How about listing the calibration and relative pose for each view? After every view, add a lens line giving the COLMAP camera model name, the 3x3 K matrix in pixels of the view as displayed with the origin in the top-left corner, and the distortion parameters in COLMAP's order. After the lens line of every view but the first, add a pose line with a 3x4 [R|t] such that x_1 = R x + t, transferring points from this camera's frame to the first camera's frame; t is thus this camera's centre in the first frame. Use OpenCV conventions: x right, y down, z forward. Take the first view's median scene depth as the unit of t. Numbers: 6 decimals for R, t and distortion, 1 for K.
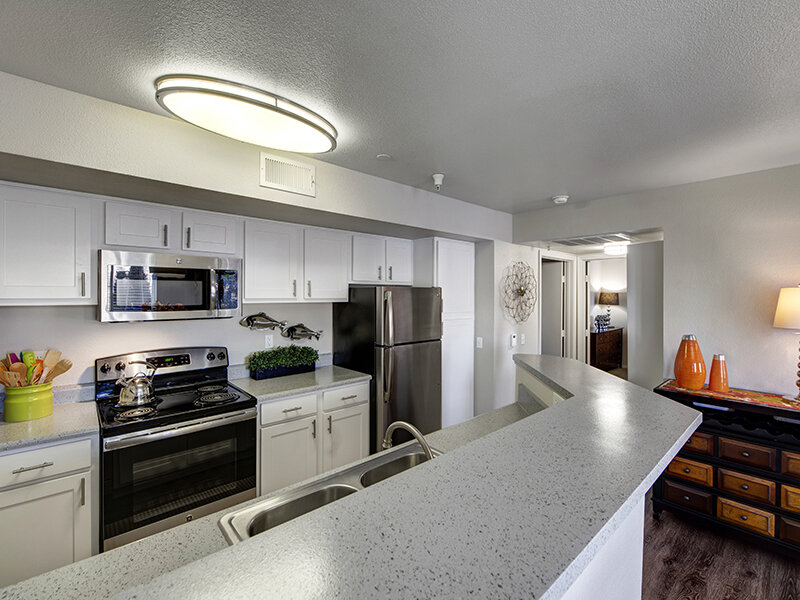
lens RADIAL K [[355.2, 0, 401.2], [0, 355.2, 293.5], [0, 0, 1]] dist [-0.012019, 0.000126]
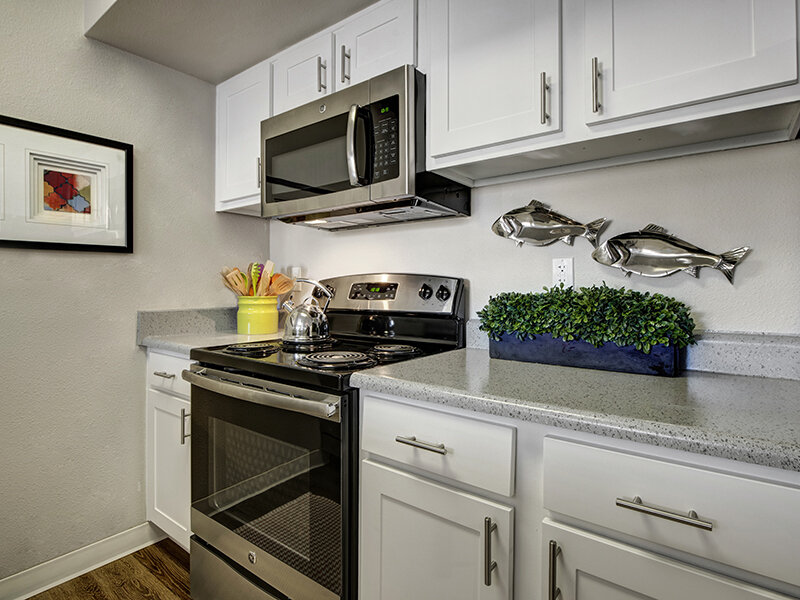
lens RADIAL K [[435.8, 0, 401.1], [0, 435.8, 284.9], [0, 0, 1]] dist [-0.001359, -0.000176]
pose [[0.196413, 0.000076, -0.980521, 0.062625], [0.003040, 0.999995, 0.000686, 0.139430], [0.980517, -0.003116, 0.196412, 0.698927]]
